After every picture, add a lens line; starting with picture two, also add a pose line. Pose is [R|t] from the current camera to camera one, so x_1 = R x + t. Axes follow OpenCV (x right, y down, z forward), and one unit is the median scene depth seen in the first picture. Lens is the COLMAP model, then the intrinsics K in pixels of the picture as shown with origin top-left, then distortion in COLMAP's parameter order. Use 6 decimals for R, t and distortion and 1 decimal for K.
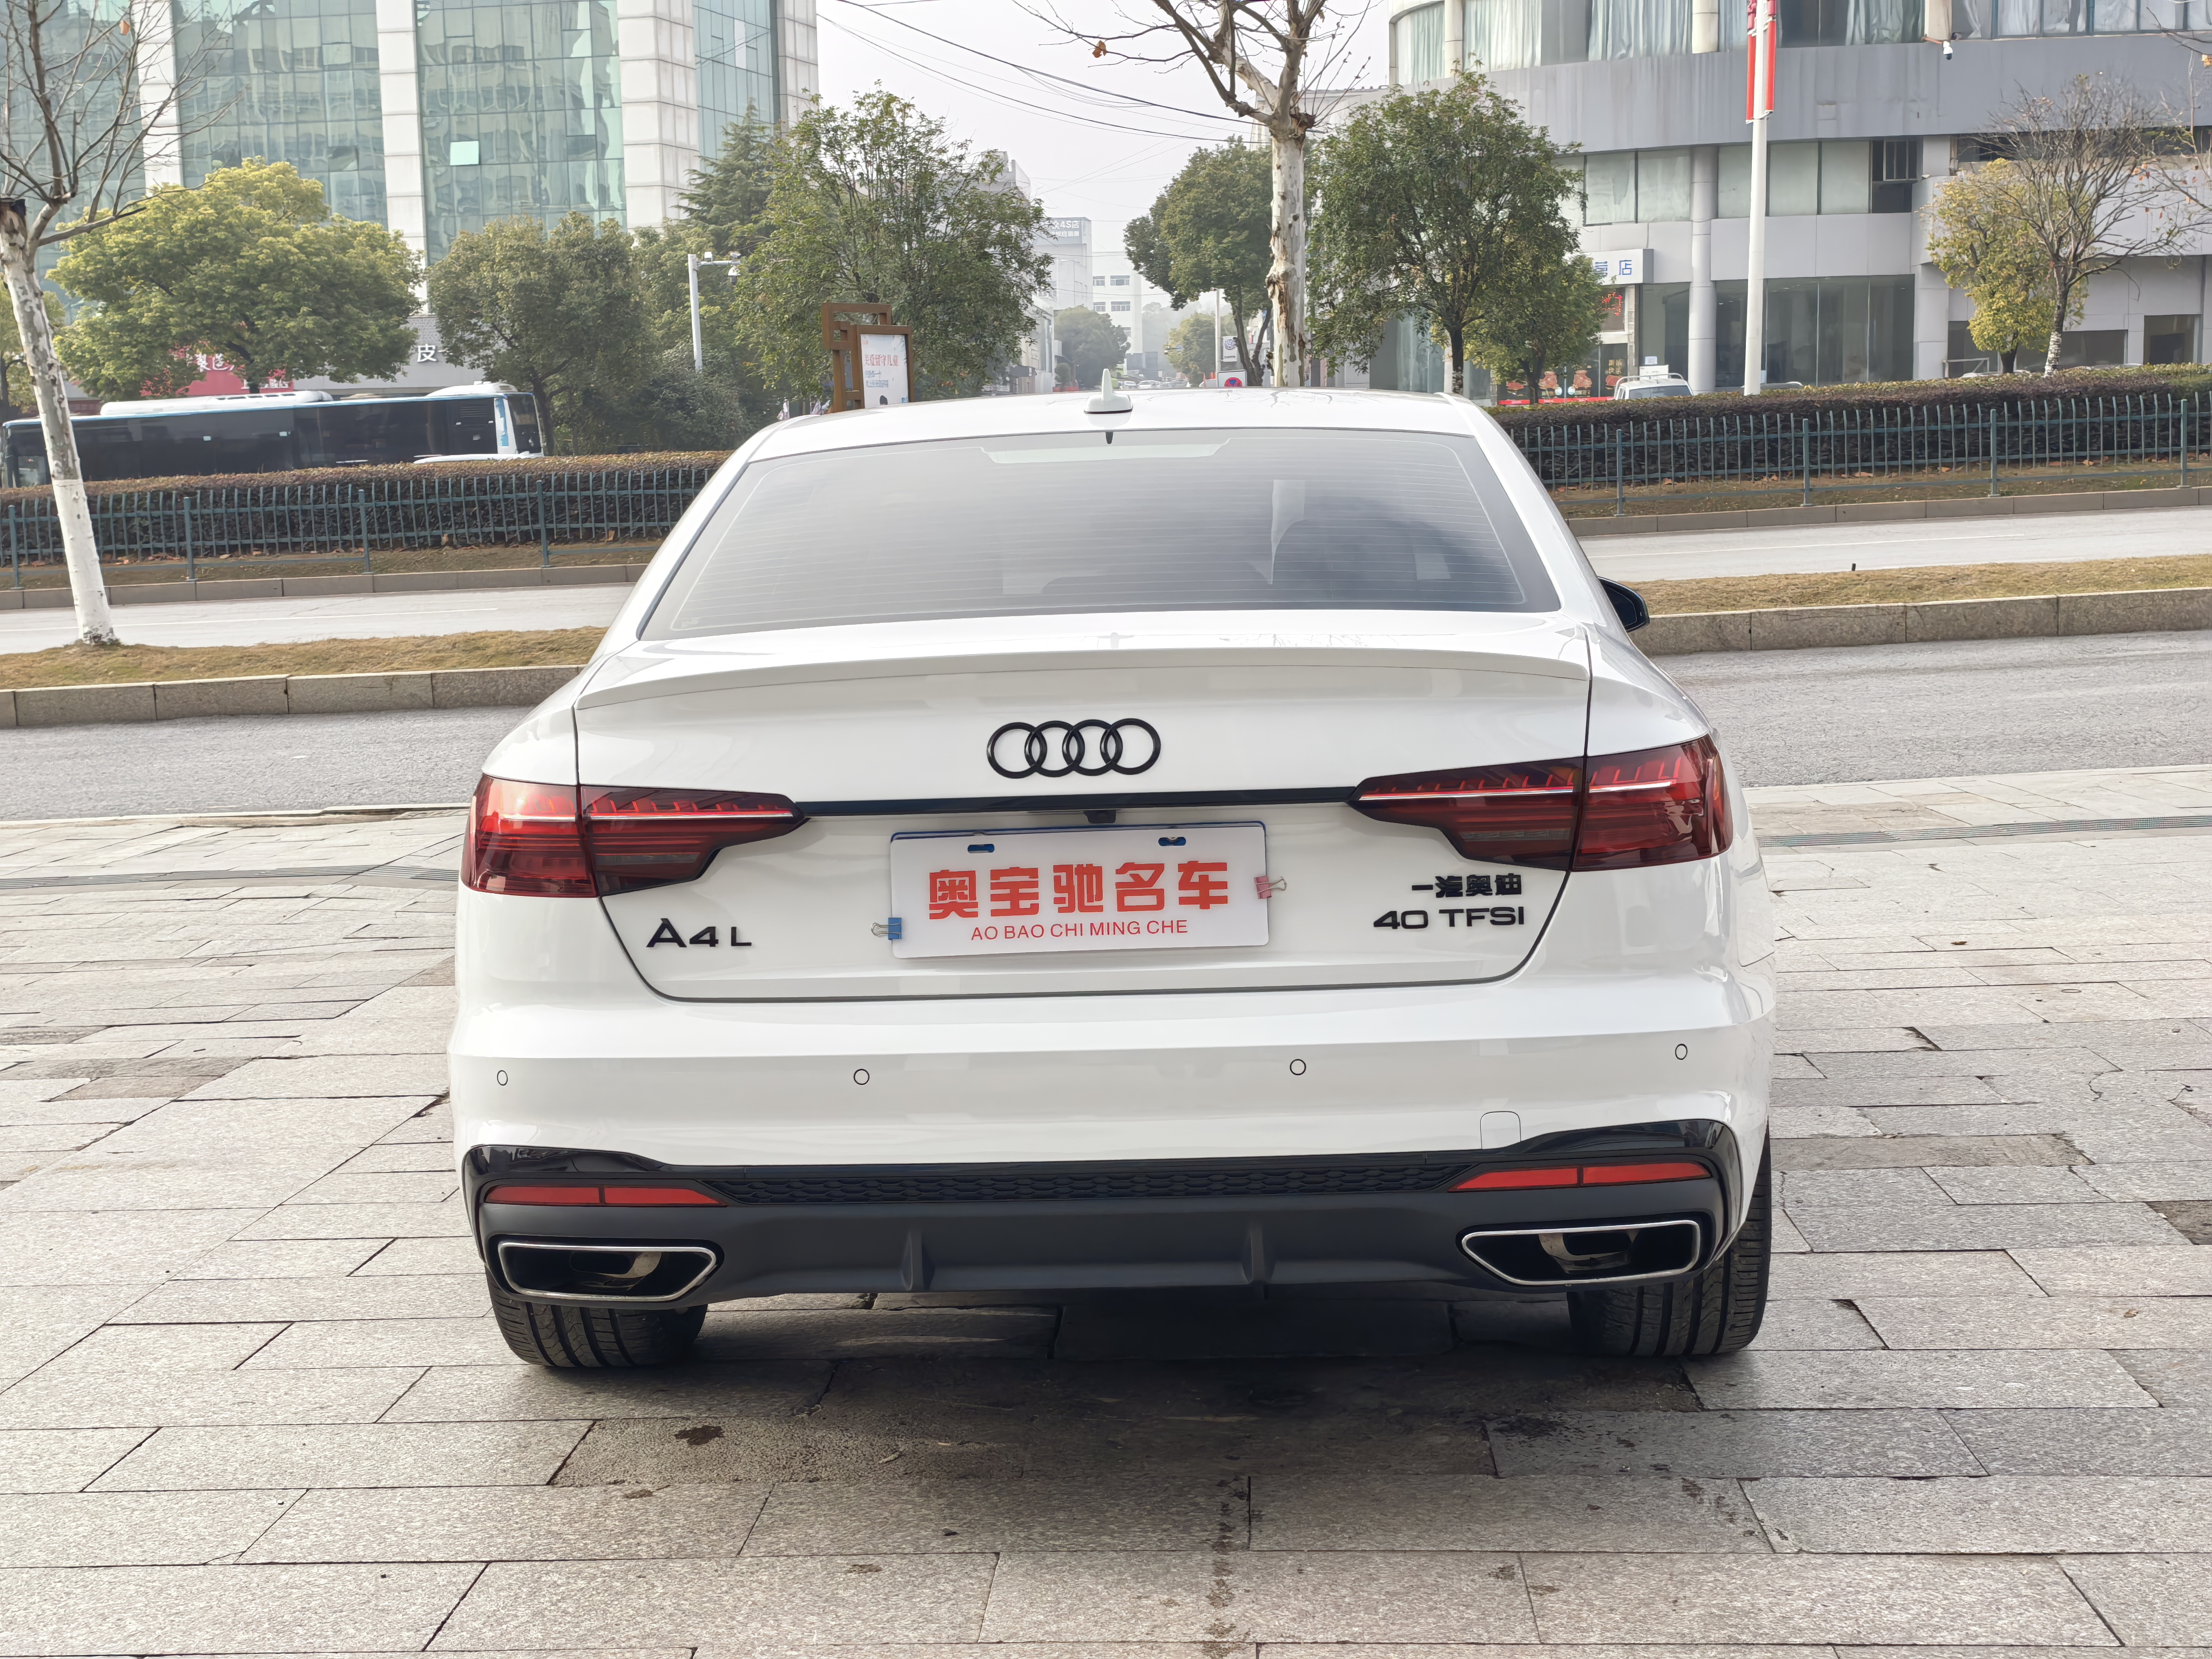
lens RADIAL K [[3145.8, 0, 1072.7], [0, 3145.8, 832.1], [0, 0, 1]] dist [0.150968, -0.444597]
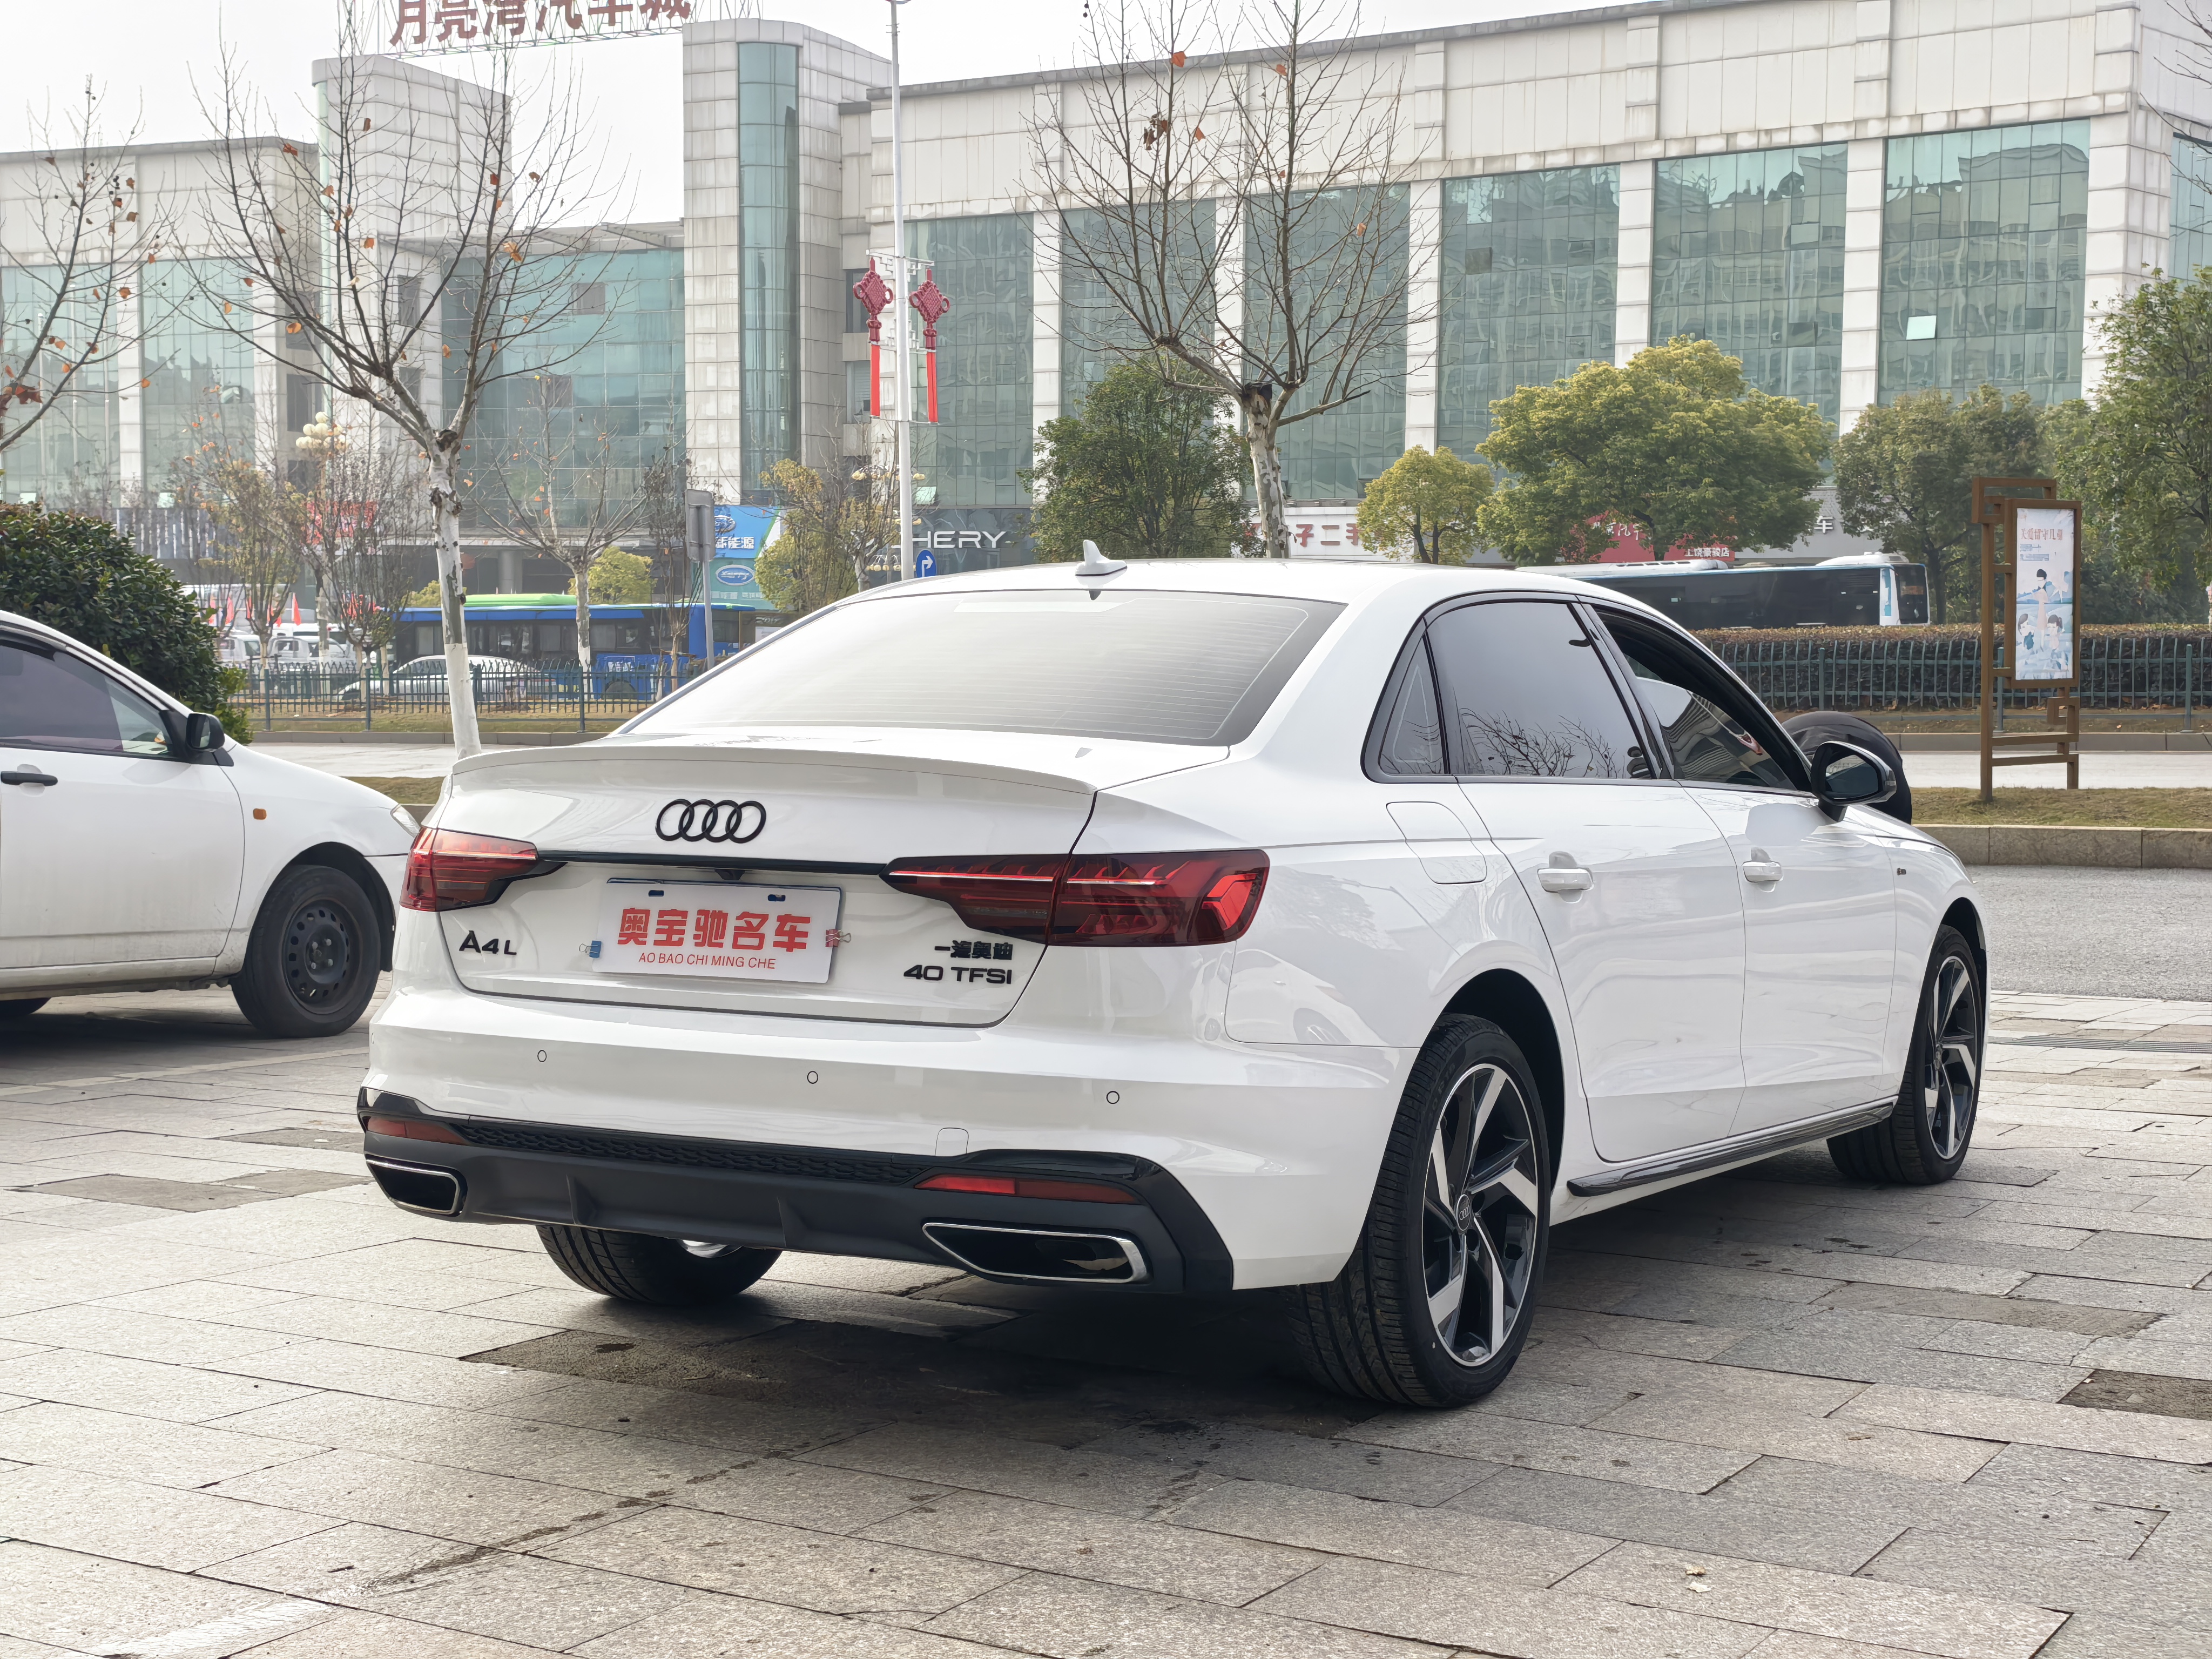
lens RADIAL K [[3127.6, 0, 1106.0], [0, 3127.6, 829.5], [0, 0, 1]] dist [0.239324, -0.939920]
pose [[0.896573, 0.061594, -0.438592, 0.067812], [-0.084848, 0.995827, -0.033597, 0.000637], [0.434693, 0.067336, 0.898058, -0.009567]]
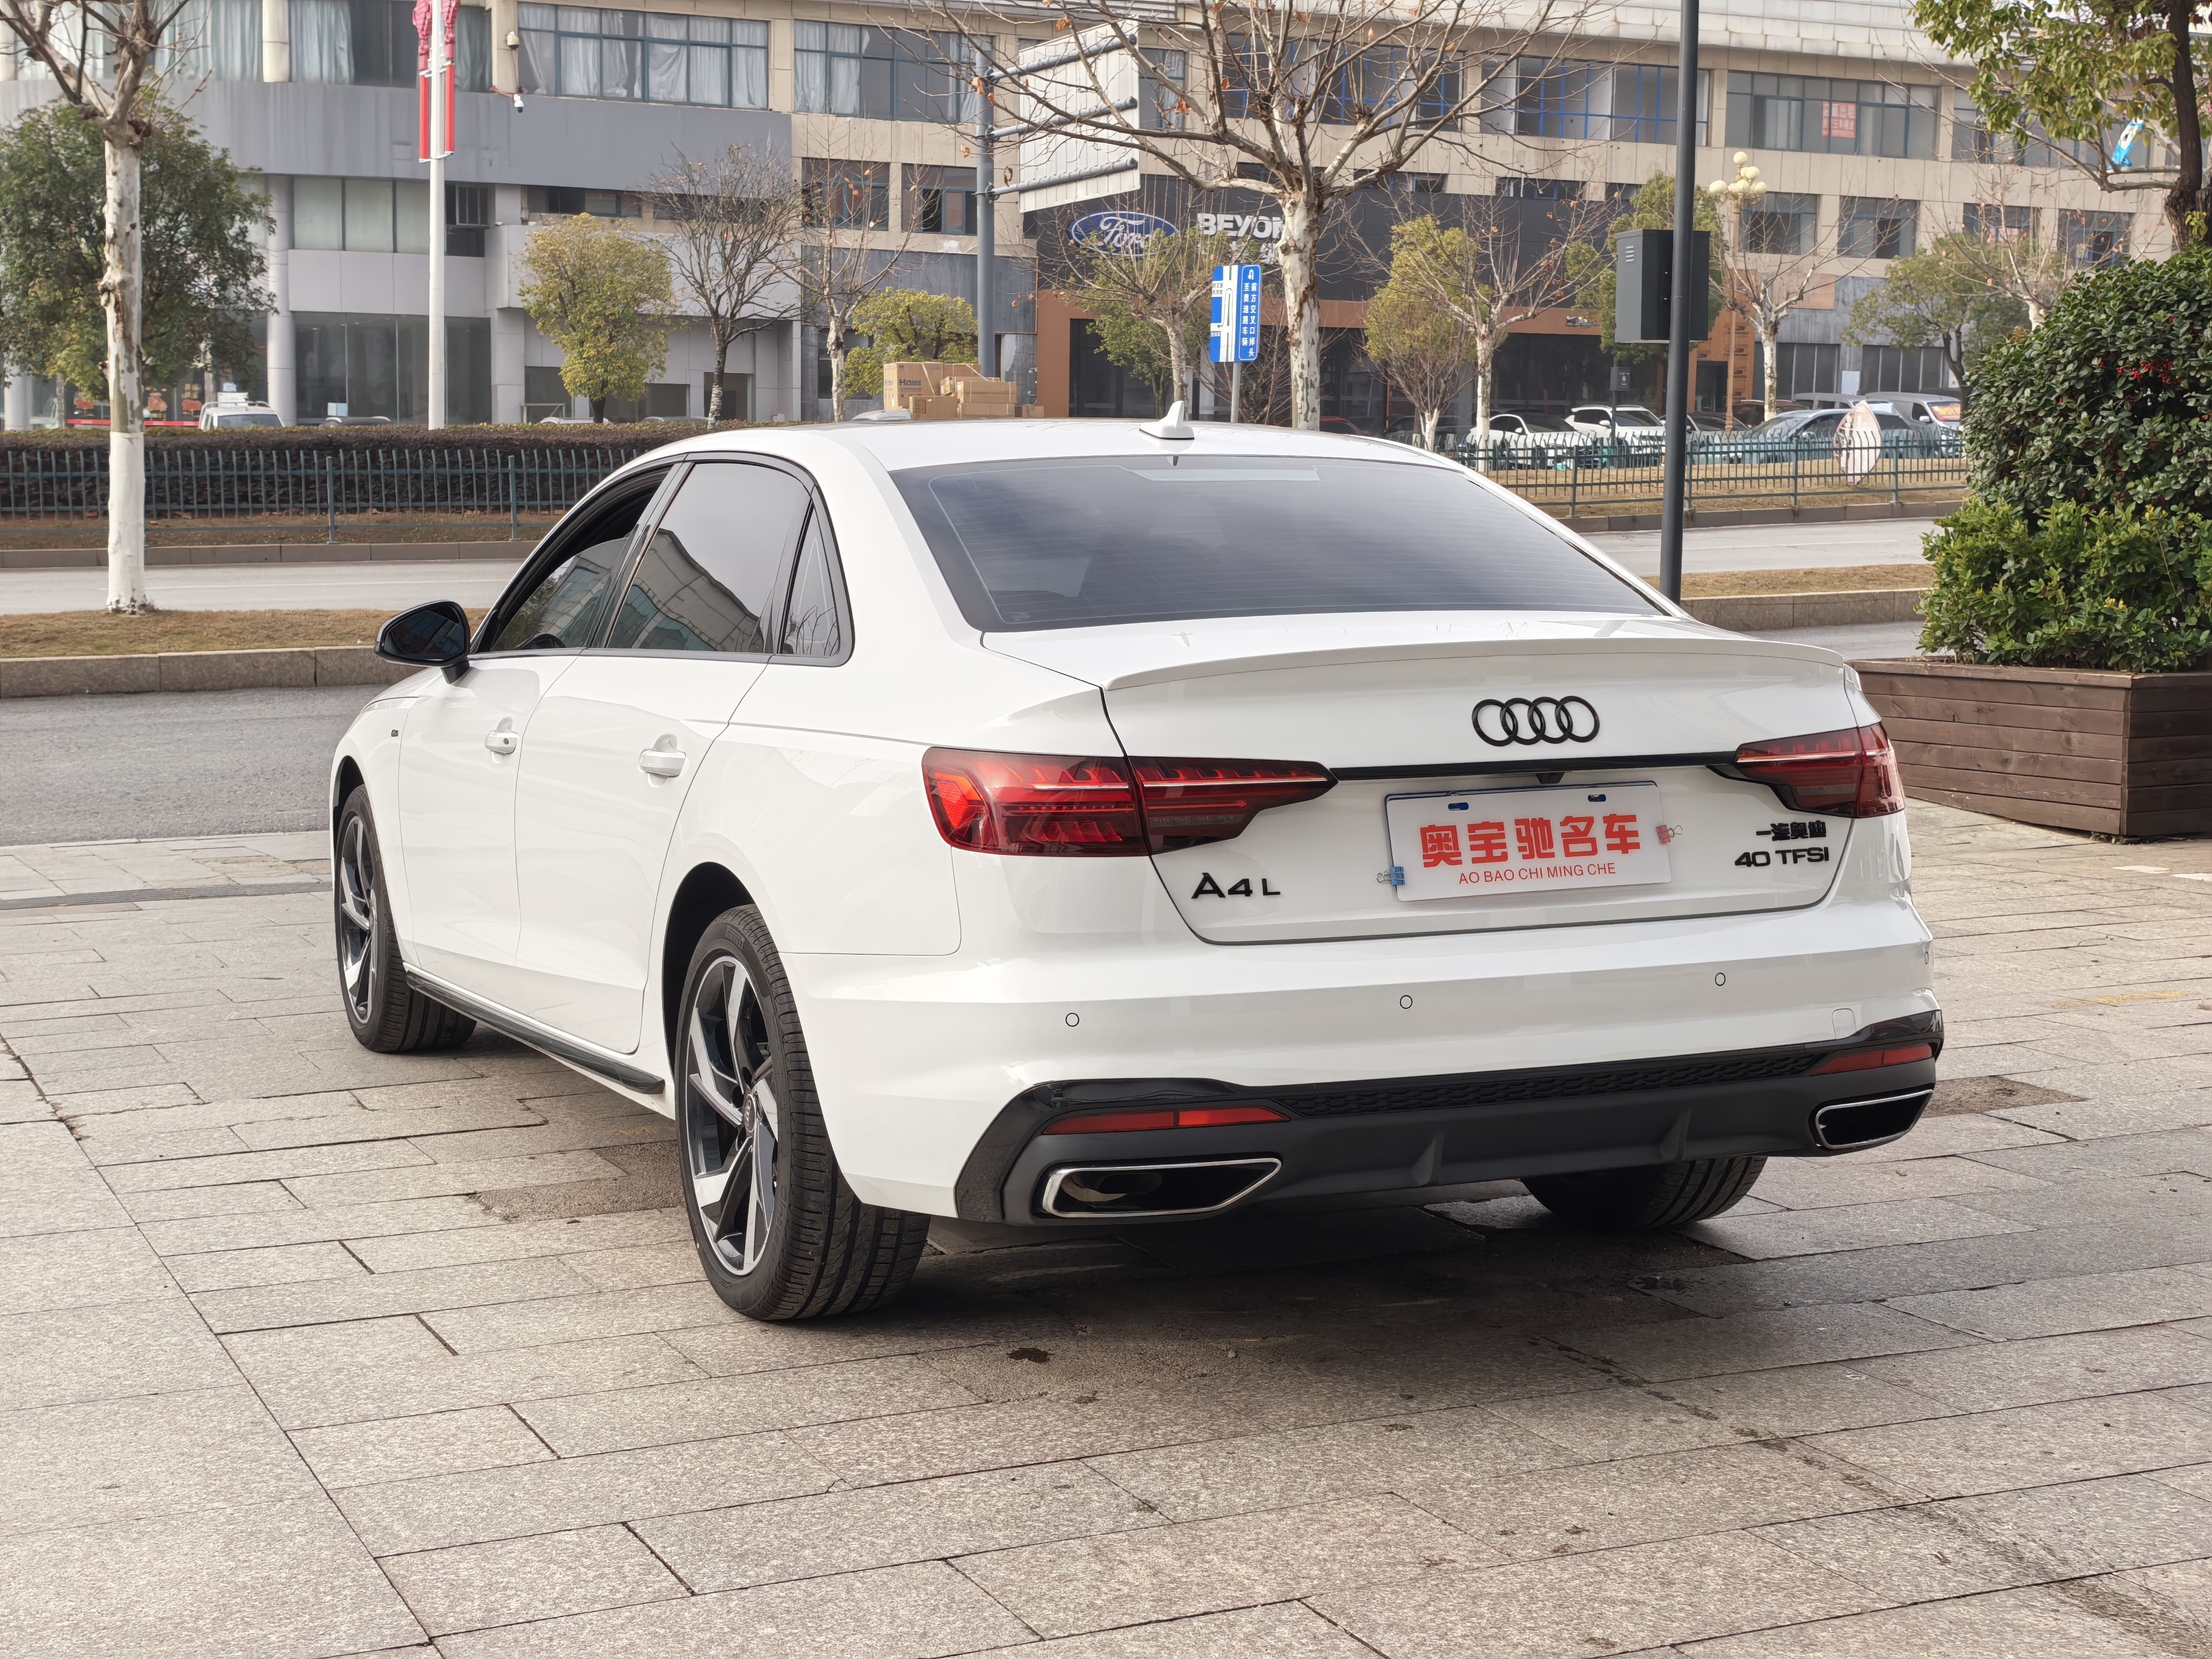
lens RADIAL K [[3127.6, 0, 1106.0], [0, 3127.6, 829.5], [0, 0, 1]] dist [0.239324, -0.939920]
pose [[0.887795, -0.016718, 0.459935, -0.065168], [0.022030, 0.999738, -0.006184, 0.001725], [-0.459711, 0.015623, 0.887931, 0.001689]]
